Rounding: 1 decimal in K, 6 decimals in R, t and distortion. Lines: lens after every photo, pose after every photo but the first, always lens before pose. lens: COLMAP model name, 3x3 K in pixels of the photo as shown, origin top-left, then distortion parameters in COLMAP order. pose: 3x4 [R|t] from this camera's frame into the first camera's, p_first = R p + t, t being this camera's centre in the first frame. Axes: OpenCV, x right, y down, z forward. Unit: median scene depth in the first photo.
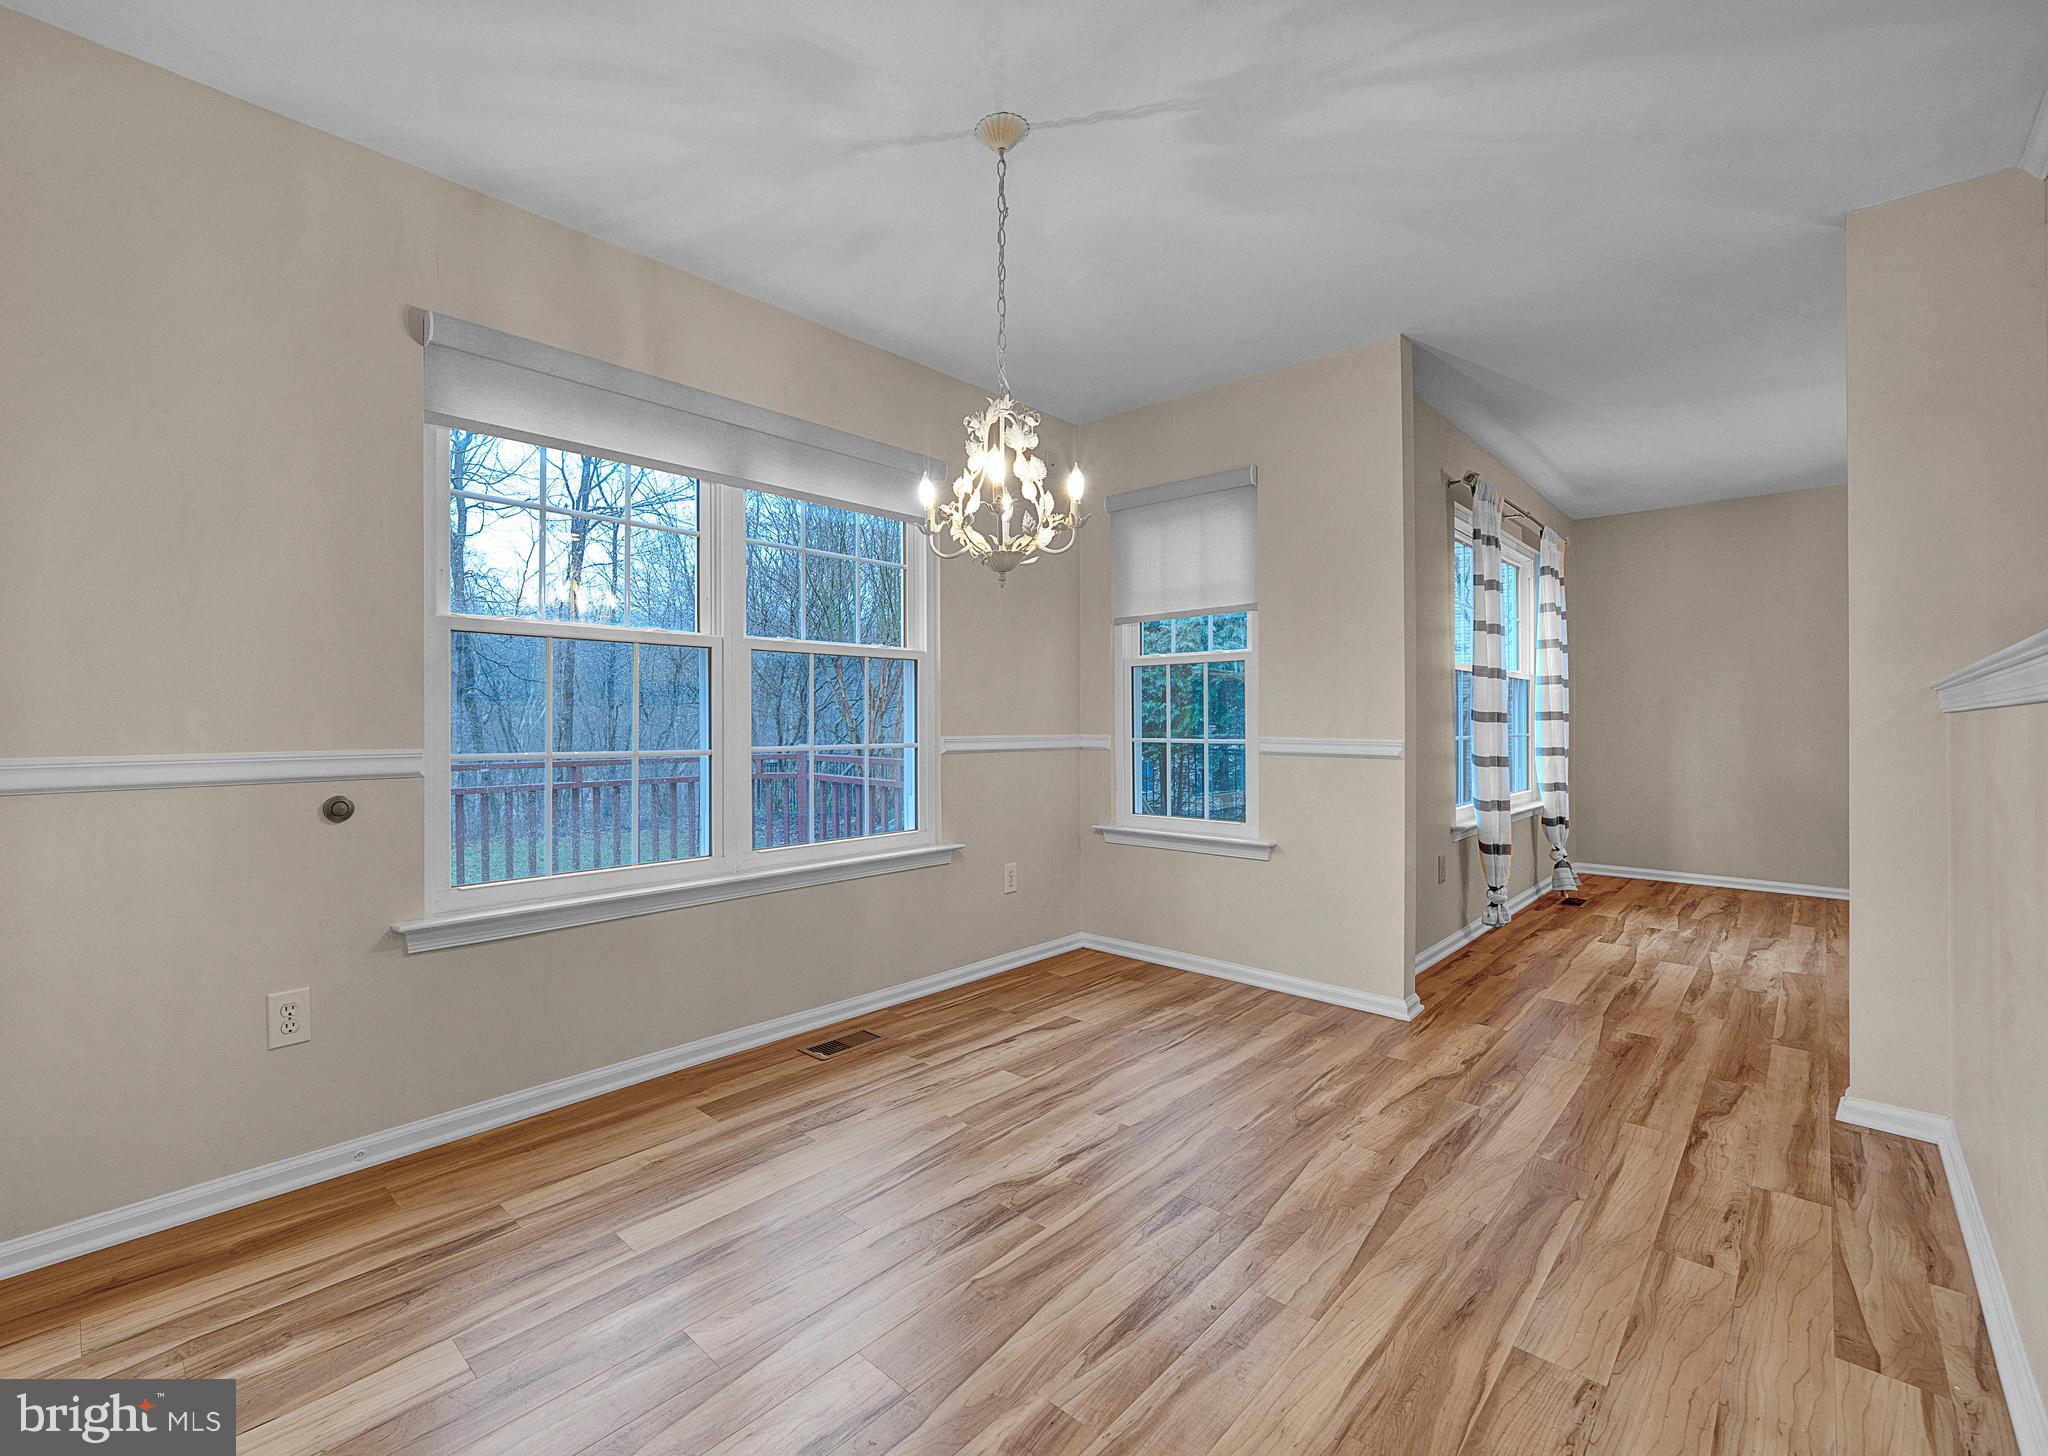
lens RADIAL K [[885.4, 0, 919.8], [0, 885.4, 718.8], [0, 0, 1]] dist [-0.007328, 0.000812]
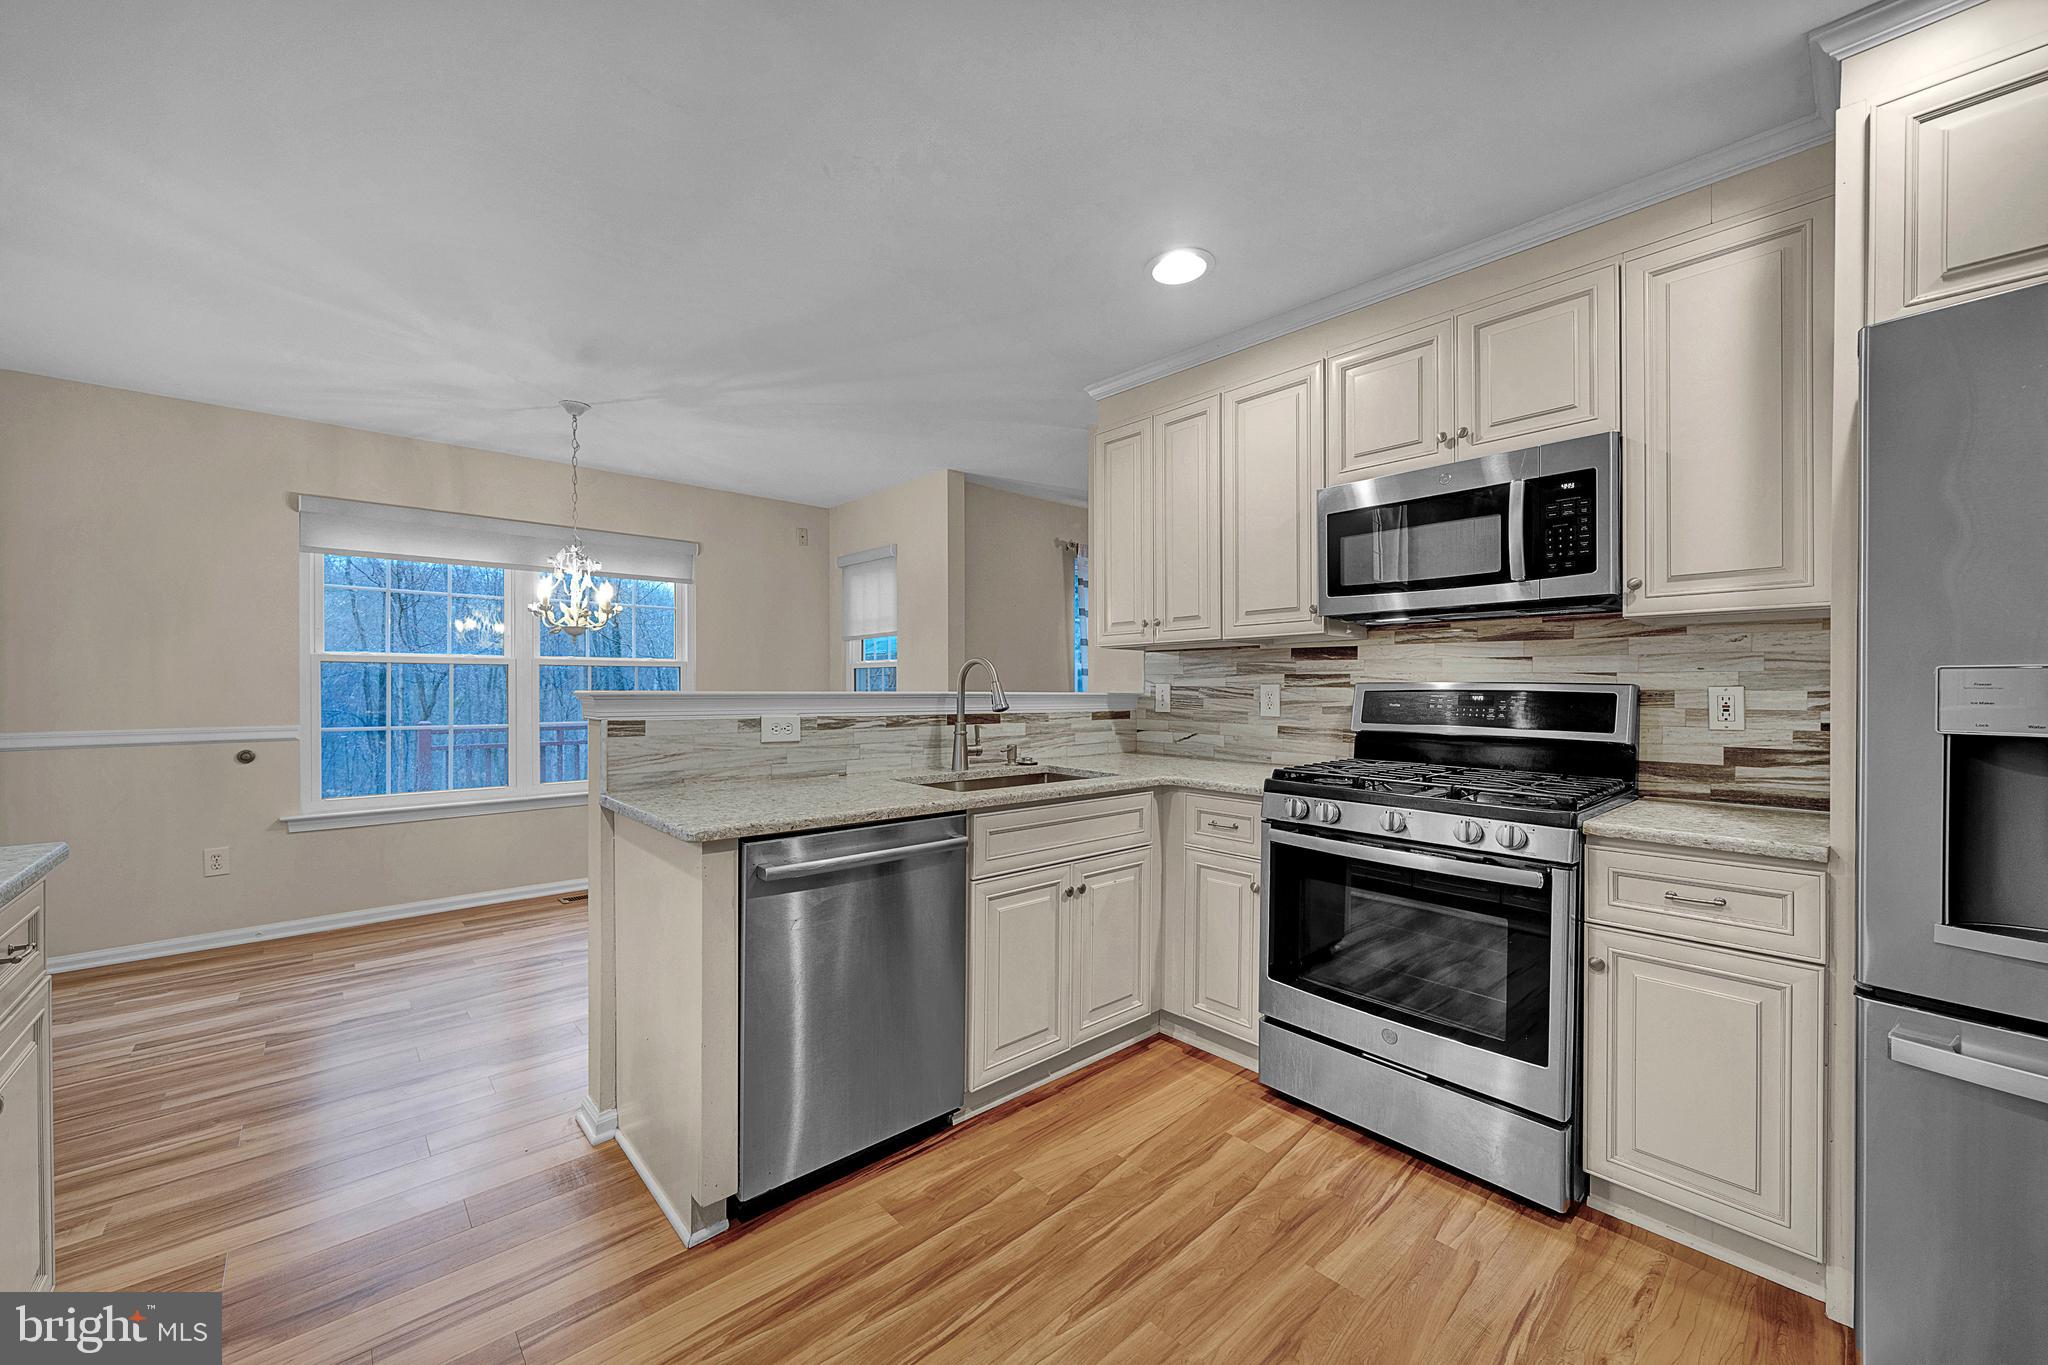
lens RADIAL K [[796.2, 0, 1028.1], [0, 796.2, 688.8], [0, 0, 1]] dist [-0.003809, 0.000388]
pose [[0.999395, 0.002475, -0.034686, 0.936419], [-0.002362, 0.999992, 0.003285, -0.047431], [0.034694, -0.003201, 0.999393, -0.574651]]
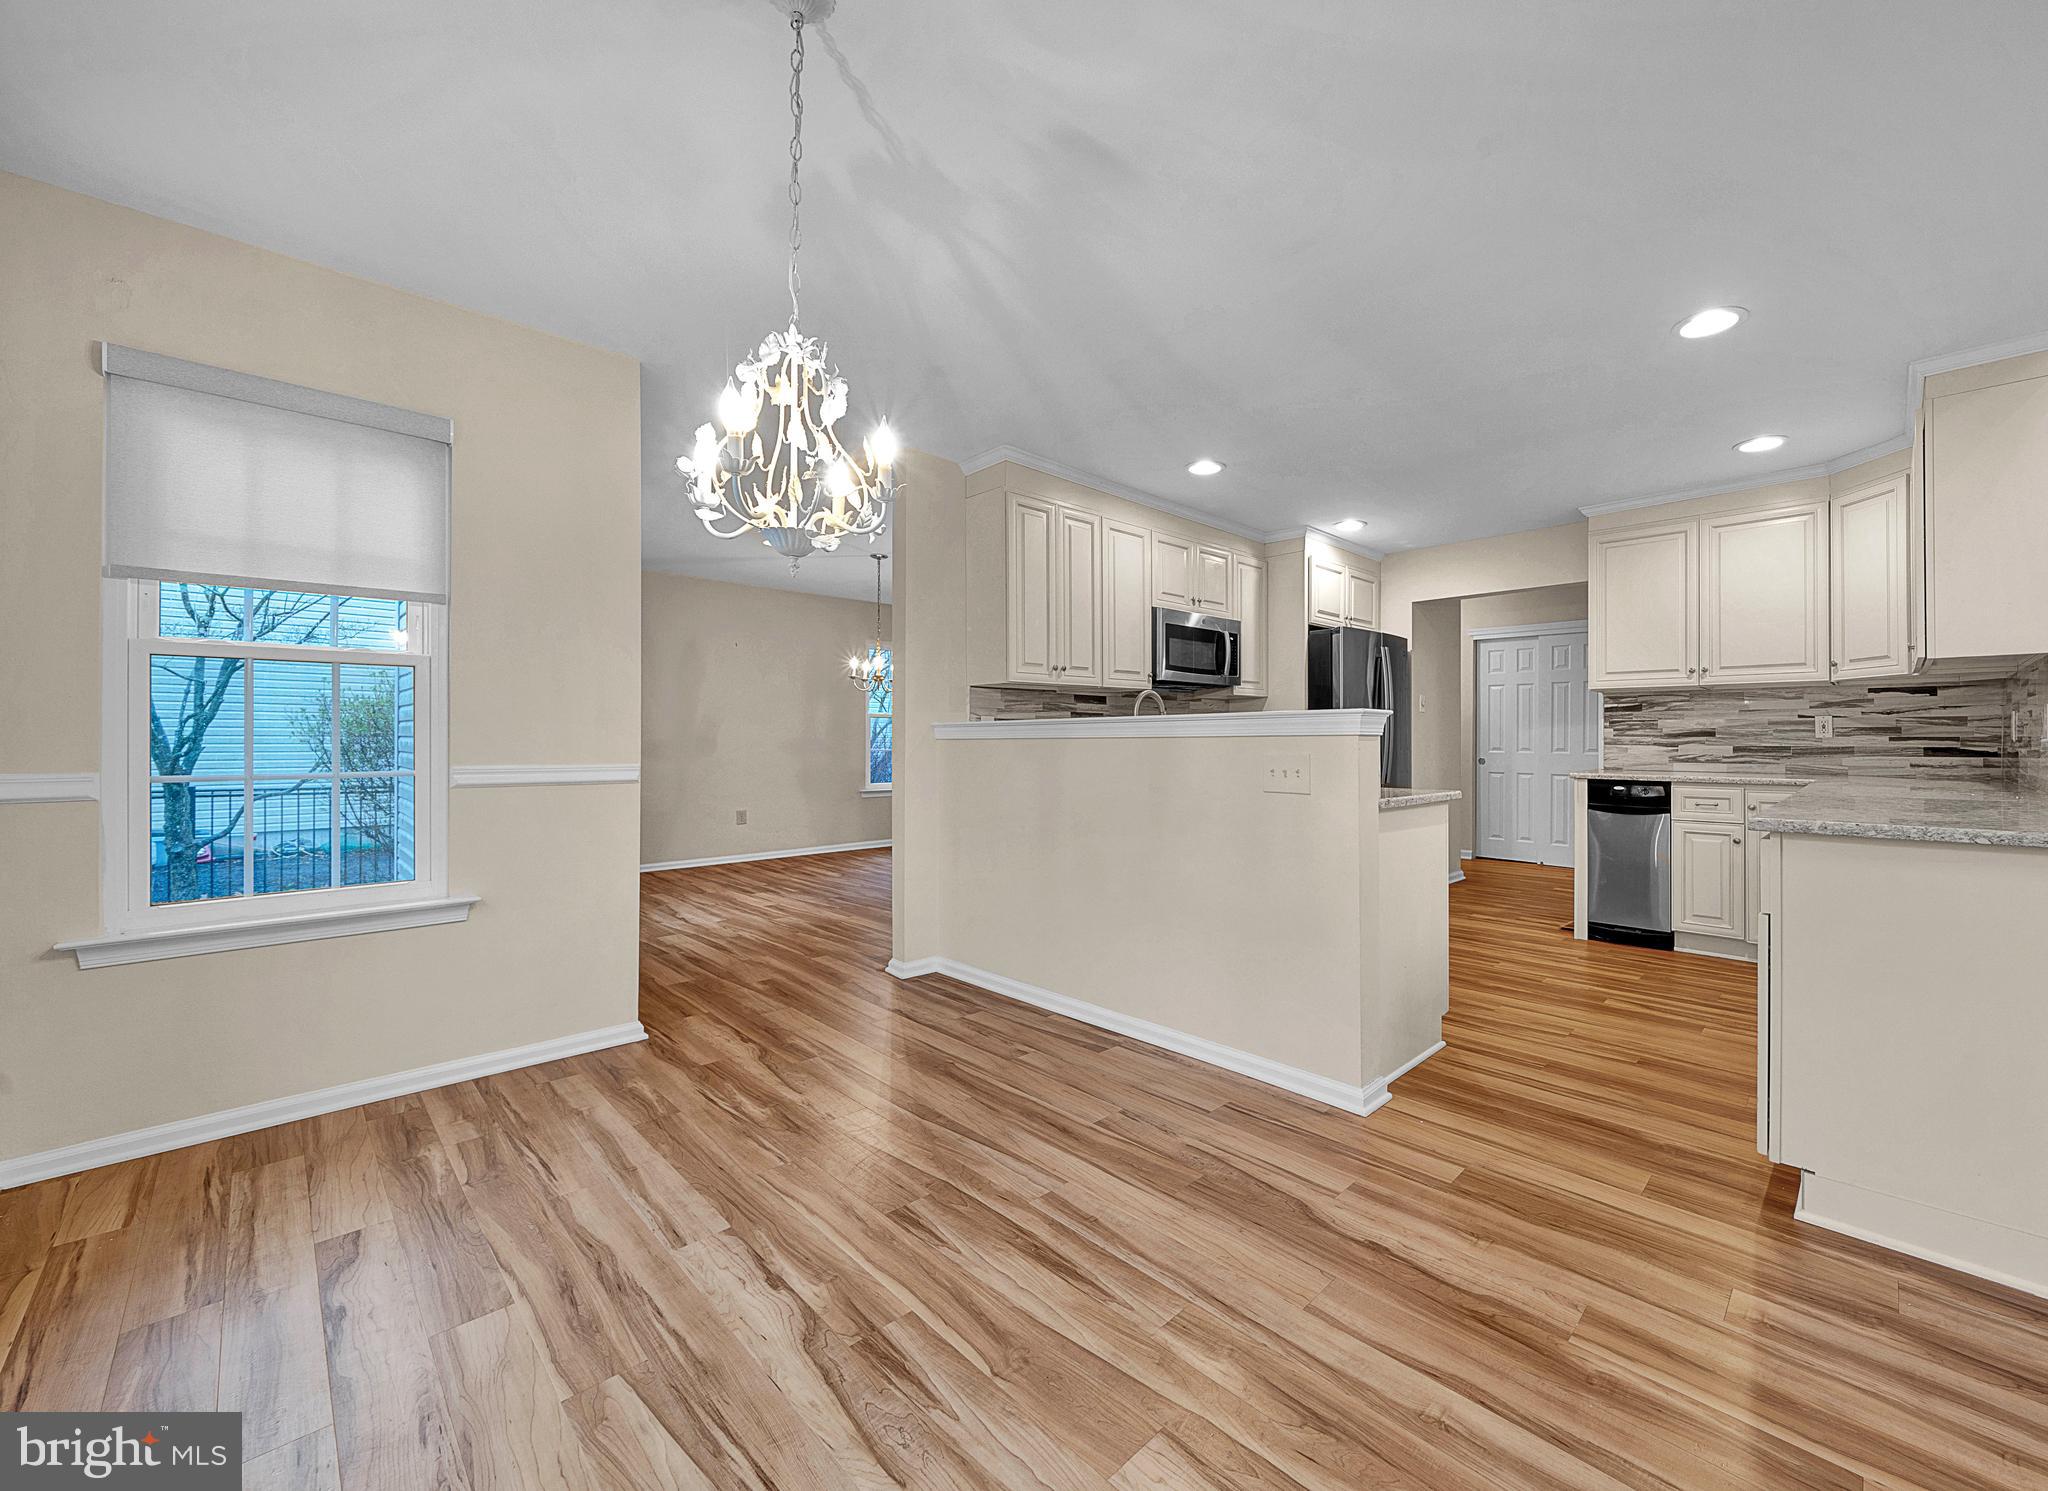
lens RADIAL K [[814.6, 0, 1129.4], [0, 814.6, 740.7], [0, 0, 1]] dist [-0.009193, 0.000215]
pose [[-0.052783, -0.002257, 0.998603, -0.509401], [-0.001192, 0.999997, 0.002197, -0.007583], [-0.998605, -0.001075, -0.052786, 0.600406]]
